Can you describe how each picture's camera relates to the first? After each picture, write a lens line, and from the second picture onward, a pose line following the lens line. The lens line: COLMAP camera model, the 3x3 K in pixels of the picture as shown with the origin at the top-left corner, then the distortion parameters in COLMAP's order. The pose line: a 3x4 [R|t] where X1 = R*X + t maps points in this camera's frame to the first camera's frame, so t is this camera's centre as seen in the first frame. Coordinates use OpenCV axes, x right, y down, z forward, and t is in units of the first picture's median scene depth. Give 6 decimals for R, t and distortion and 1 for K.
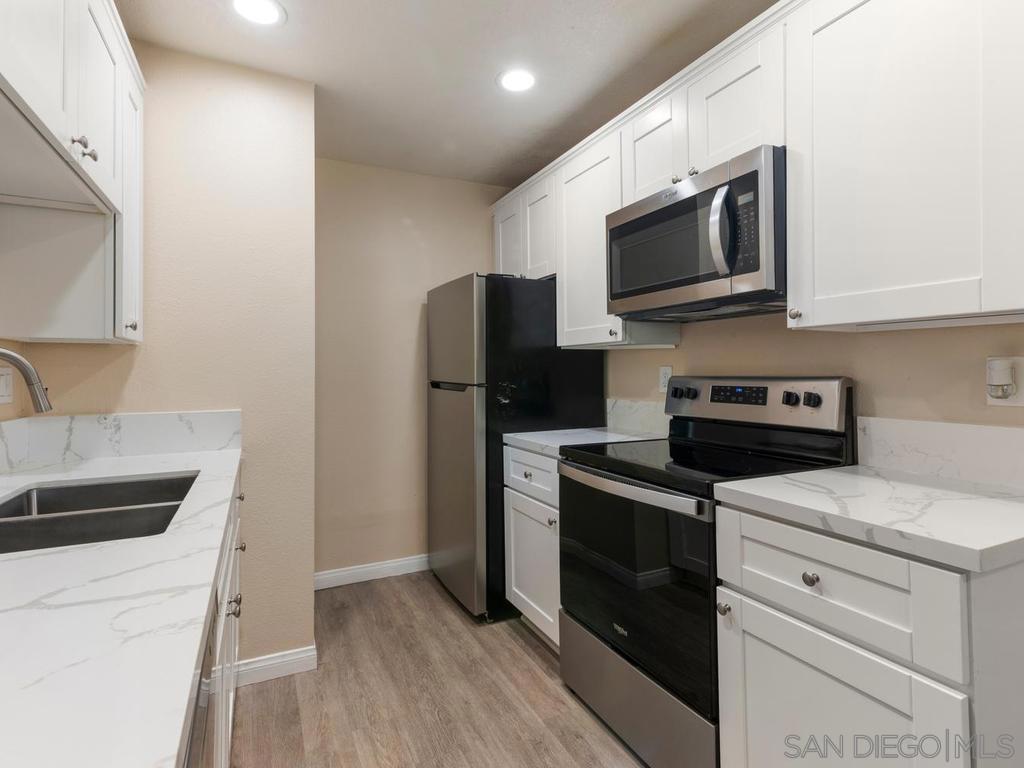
lens RADIAL K [[532.1, 0, 506.7], [0, 532.1, 382.5], [0, 0, 1]] dist [0.008995, 0.000933]
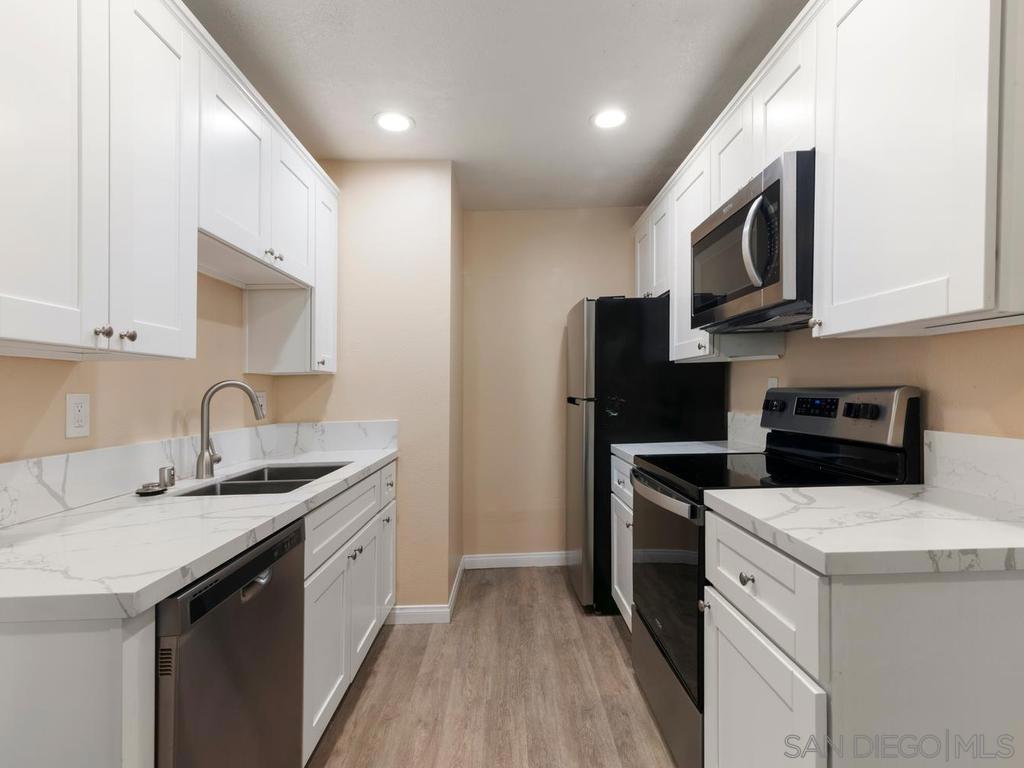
lens RADIAL K [[532.1, 0, 500.0], [0, 532.1, 401.7], [0, 0, 1]] dist [0.008995, 0.000933]
pose [[0.898989, -0.009562, -0.437866, 0.358274], [0.013226, 0.999898, 0.005319, 0.001472], [0.437770, -0.010572, 0.899025, -0.098958]]
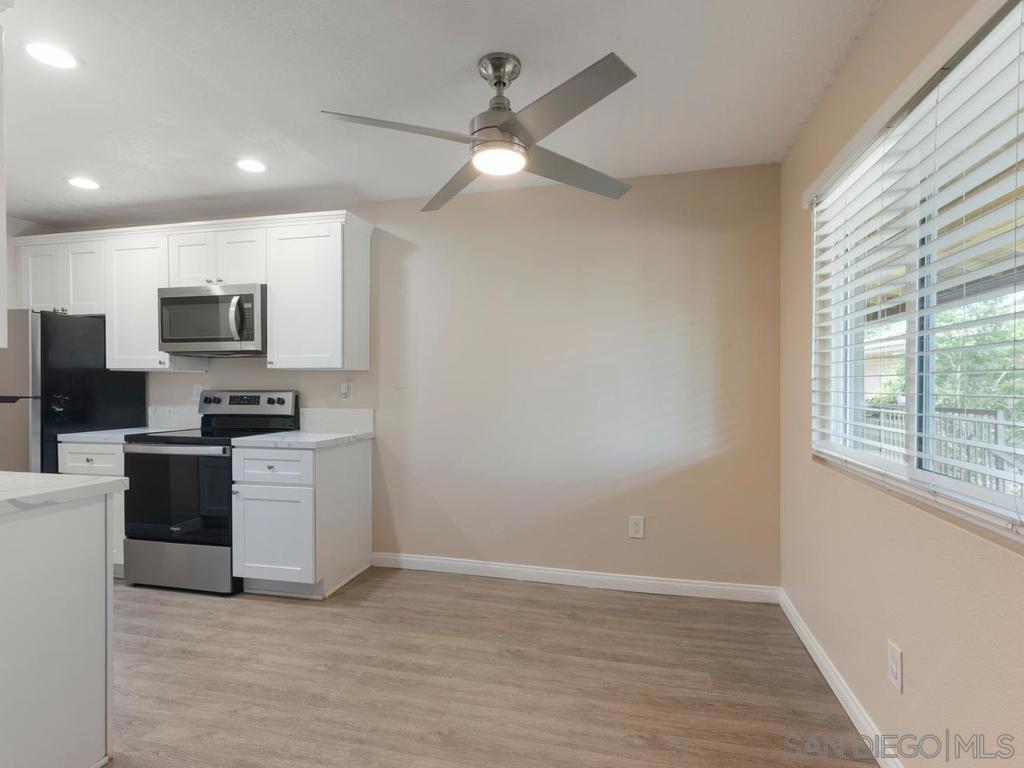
lens RADIAL K [[532.1, 0, 527.3], [0, 532.1, 377.7], [0, 0, 1]] dist [0.008995, 0.000933]
pose [[0.634315, 0.018332, 0.772857, -0.399701], [0.011143, 0.999398, -0.032850, 0.017569], [-0.772995, 0.029449, 0.633729, -0.992114]]
